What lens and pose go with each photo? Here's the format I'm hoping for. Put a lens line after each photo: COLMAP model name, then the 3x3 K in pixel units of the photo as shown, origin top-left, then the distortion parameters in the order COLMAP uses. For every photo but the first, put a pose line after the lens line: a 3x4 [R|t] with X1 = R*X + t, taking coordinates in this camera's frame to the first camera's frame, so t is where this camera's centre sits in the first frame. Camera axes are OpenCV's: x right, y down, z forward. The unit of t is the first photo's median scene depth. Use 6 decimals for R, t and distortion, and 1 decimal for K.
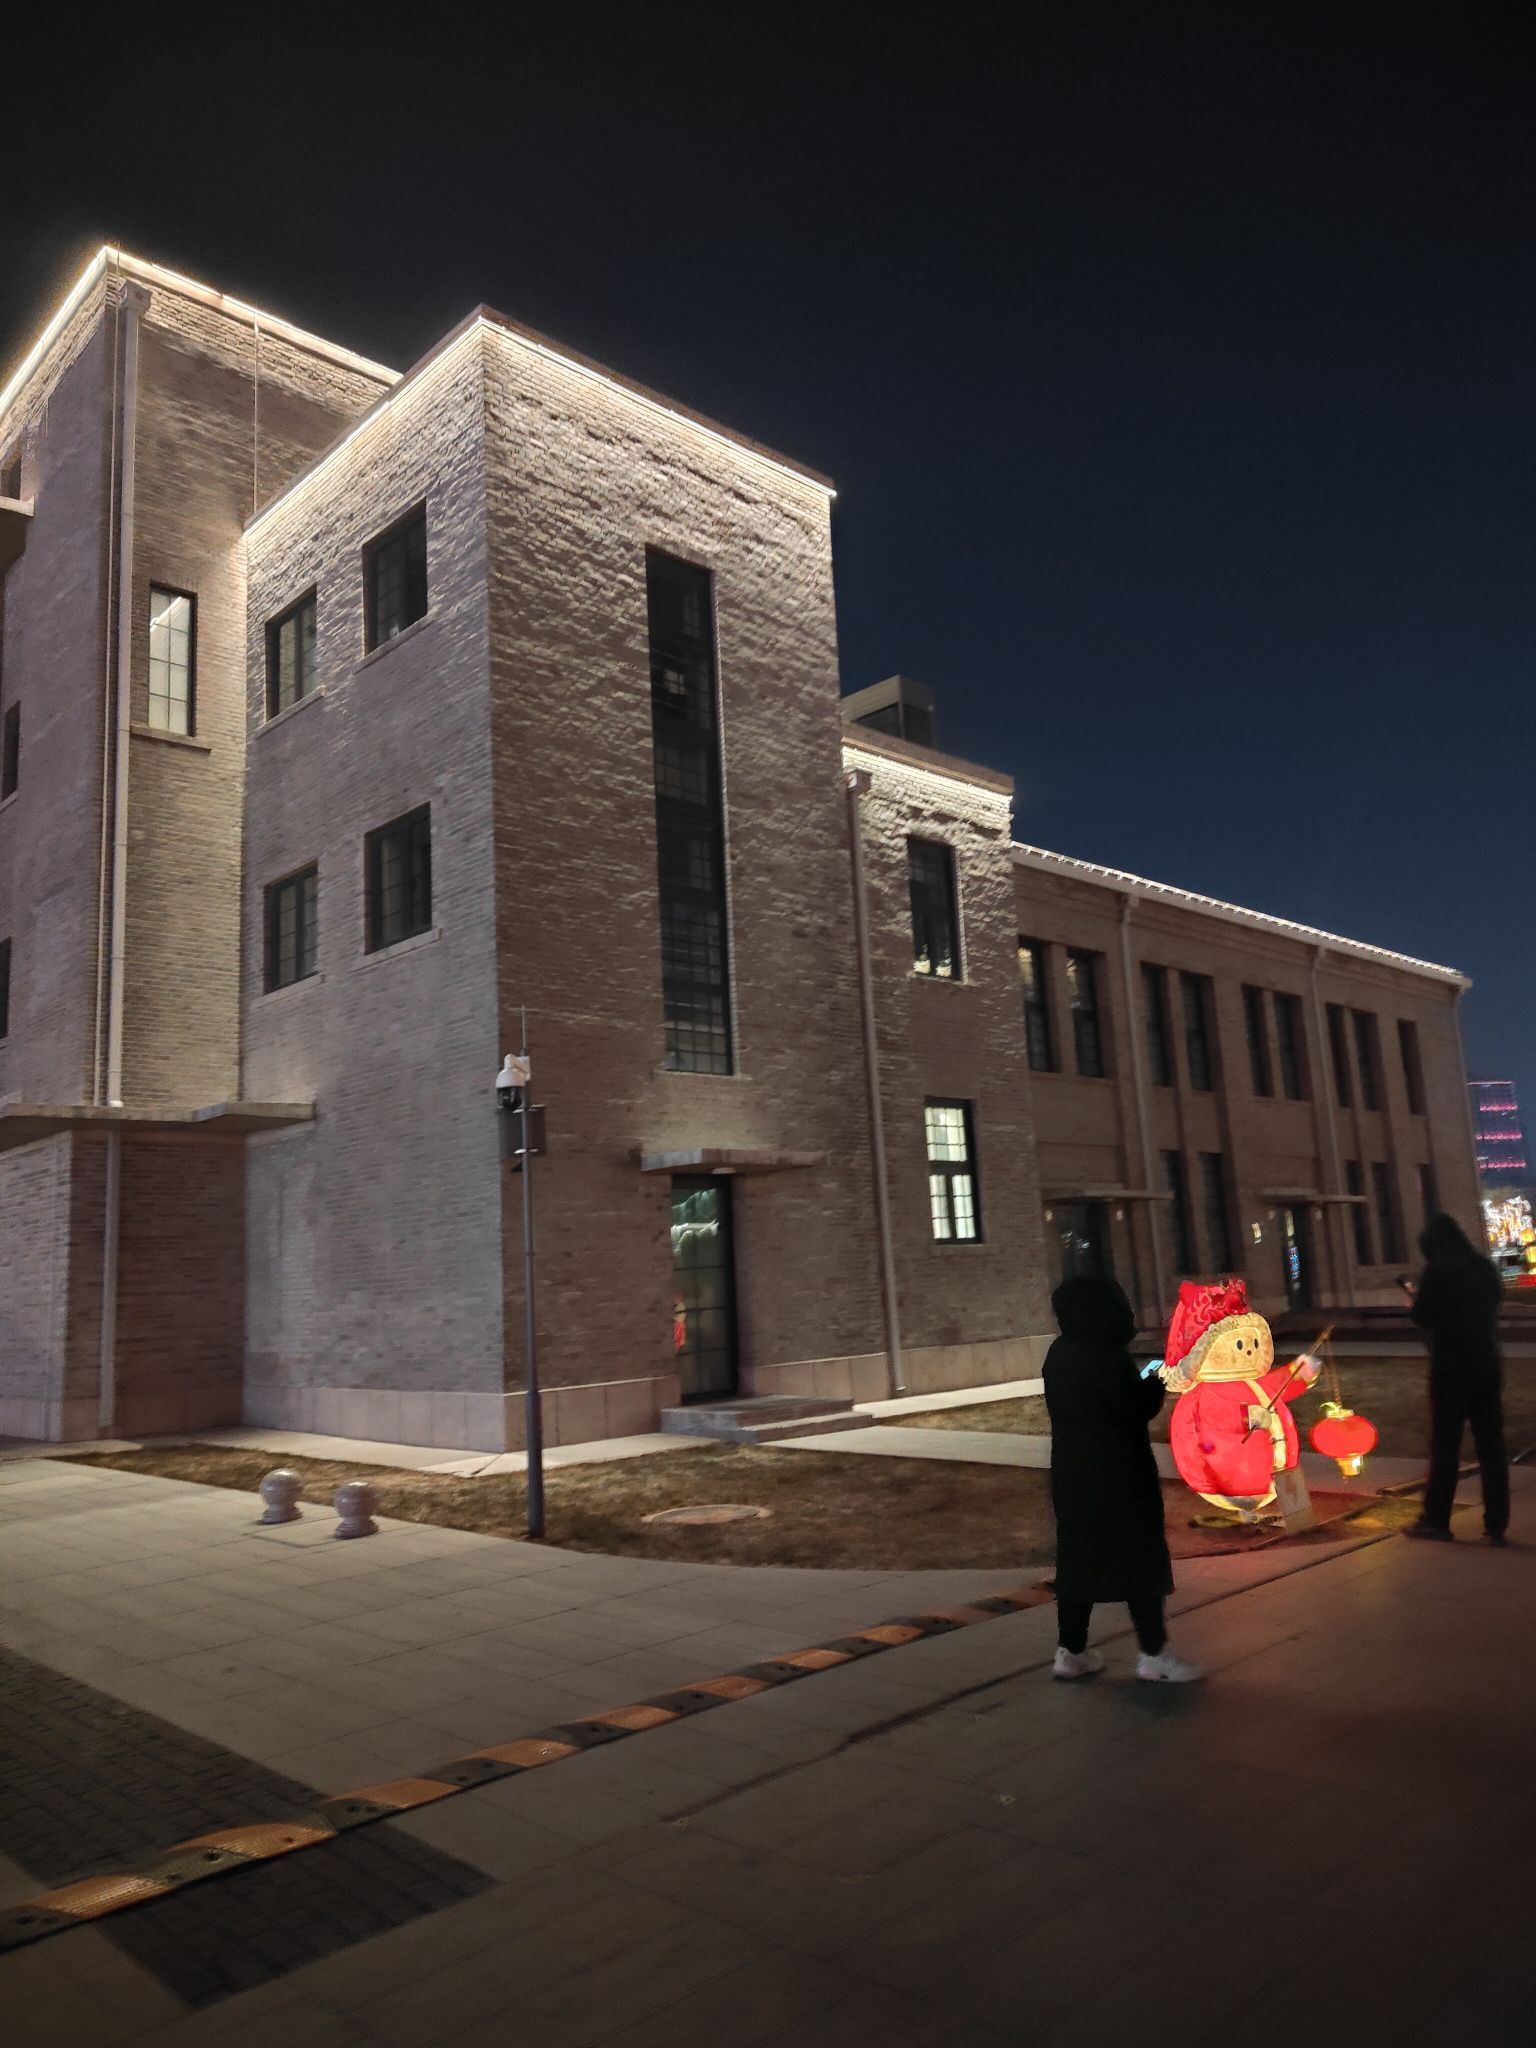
lens RADIAL K [[1415.3, 0, 767.8], [0, 1415.3, 1025.5], [0, 0, 1]] dist [0.000126, -0.000013]
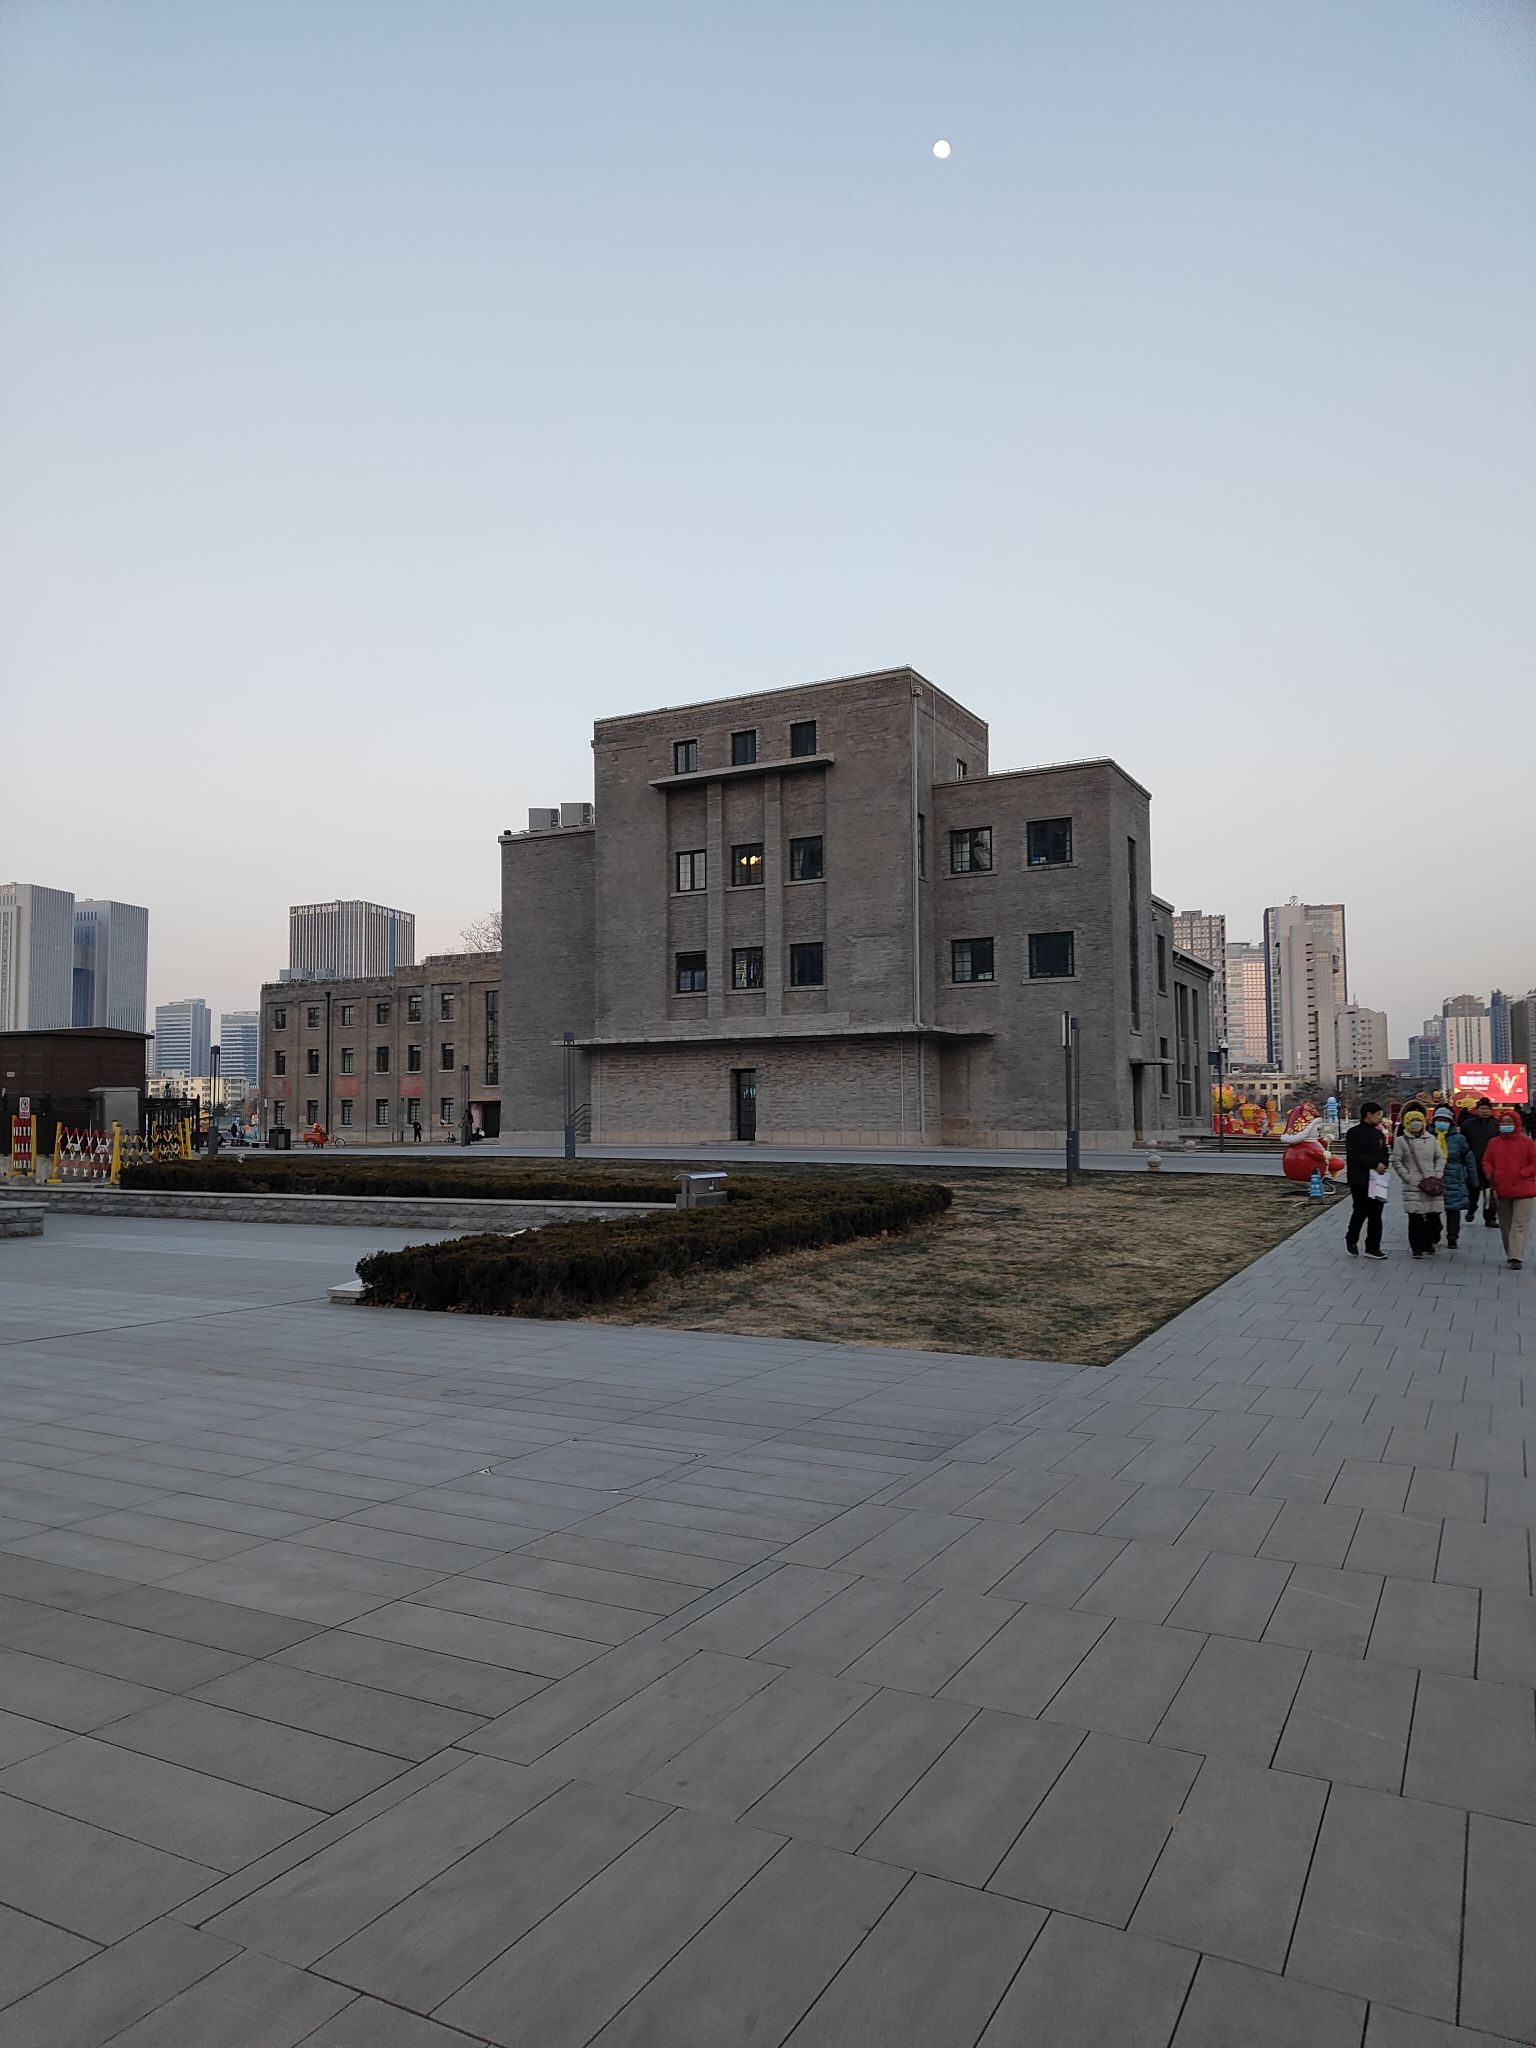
lens RADIAL K [[1415.3, 0, 764.8], [0, 1415.3, 1025.6], [0, 0, 1]] dist [0.000126, -0.000013]
pose [[0.948568, 0.068172, 0.309147, -1.661853], [-0.098809, 0.991509, 0.084535, -0.144938], [-0.300760, -0.110734, 0.947250, -1.516786]]
